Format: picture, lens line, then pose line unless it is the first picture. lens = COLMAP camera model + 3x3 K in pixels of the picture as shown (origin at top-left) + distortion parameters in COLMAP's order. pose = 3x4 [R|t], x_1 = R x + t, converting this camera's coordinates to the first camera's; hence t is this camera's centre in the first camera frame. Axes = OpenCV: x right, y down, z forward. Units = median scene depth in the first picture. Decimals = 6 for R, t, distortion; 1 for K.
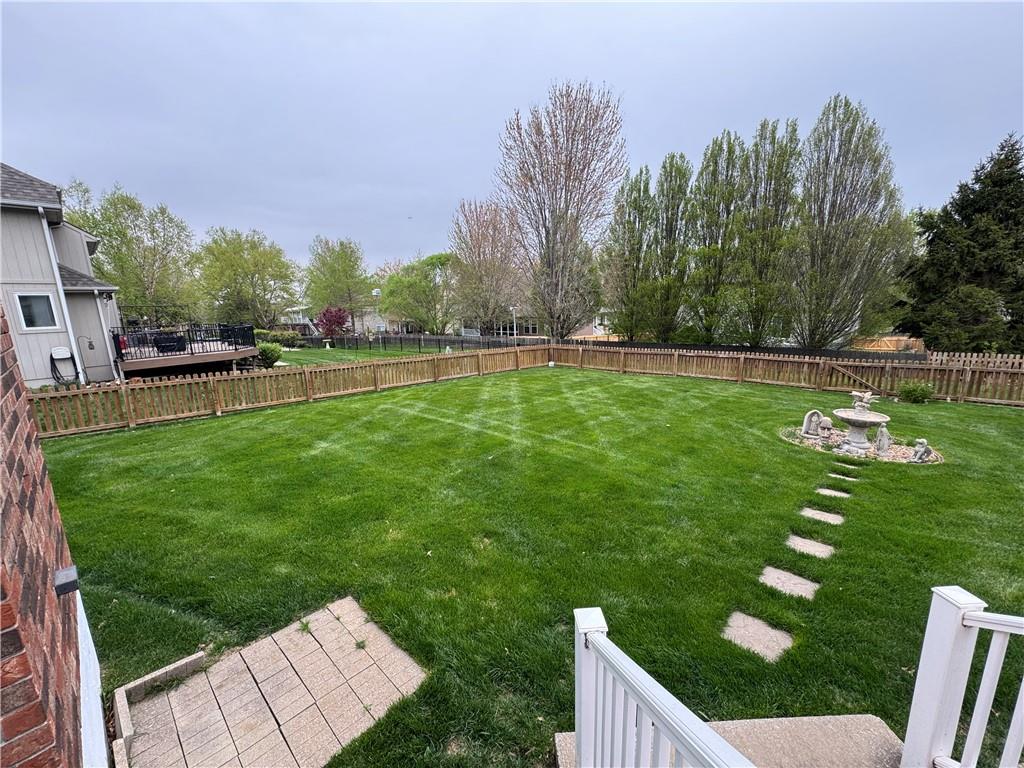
lens RADIAL K [[407.6, 0, 512.0], [0, 407.6, 384.0], [0, 0, 1]] dist [-0.001486, -0.000329]
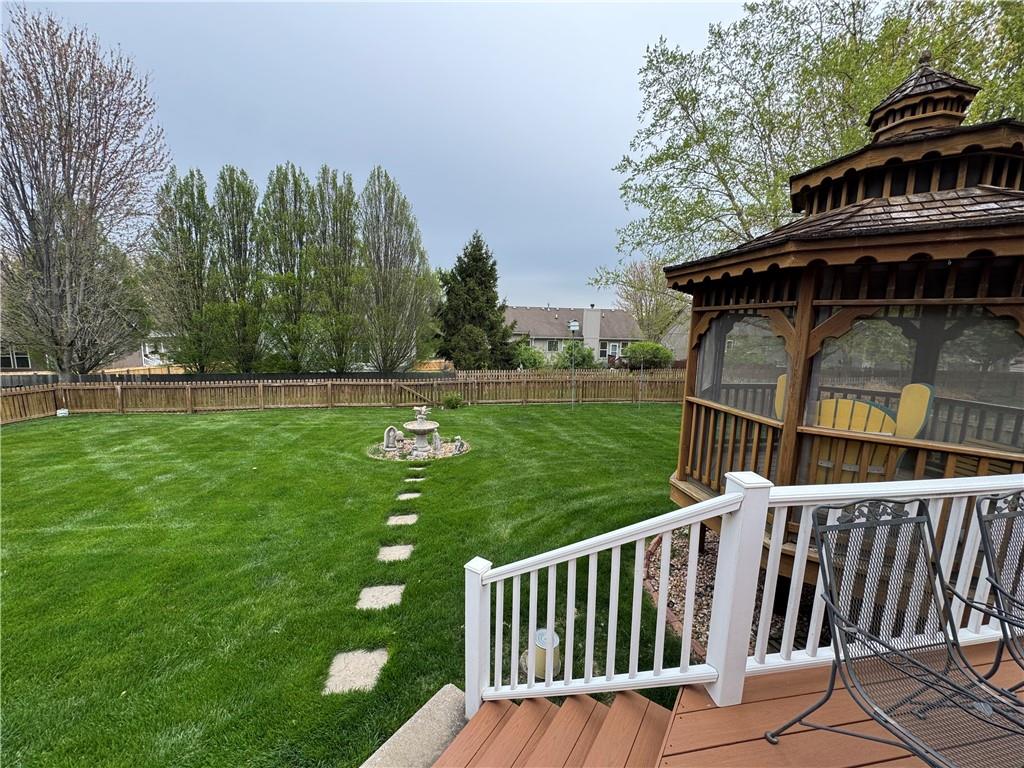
lens RADIAL K [[407.6, 0, 512.0], [0, 407.6, 384.0], [0, 0, 1]] dist [-0.001486, -0.000329]
pose [[0.598680, -0.070990, 0.797836, 0.013132], [0.122376, 0.992478, -0.003520, -0.004307], [-0.791584, 0.099744, 0.602864, 0.004468]]
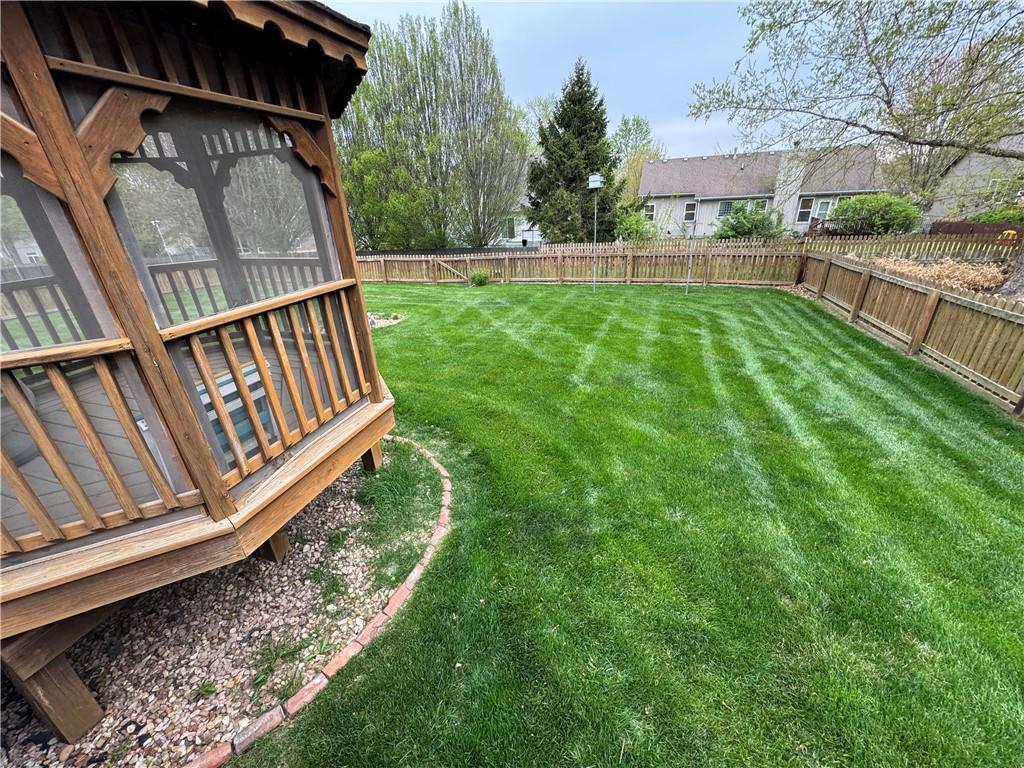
lens RADIAL K [[407.6, 0, 512.0], [0, 407.6, 384.0], [0, 0, 1]] dist [-0.001486, -0.000329]
pose [[0.913264, -0.185655, 0.362604, 0.358571], [0.106316, 0.967888, 0.227795, 0.042452], [-0.393251, -0.169487, 0.903675, -0.202969]]
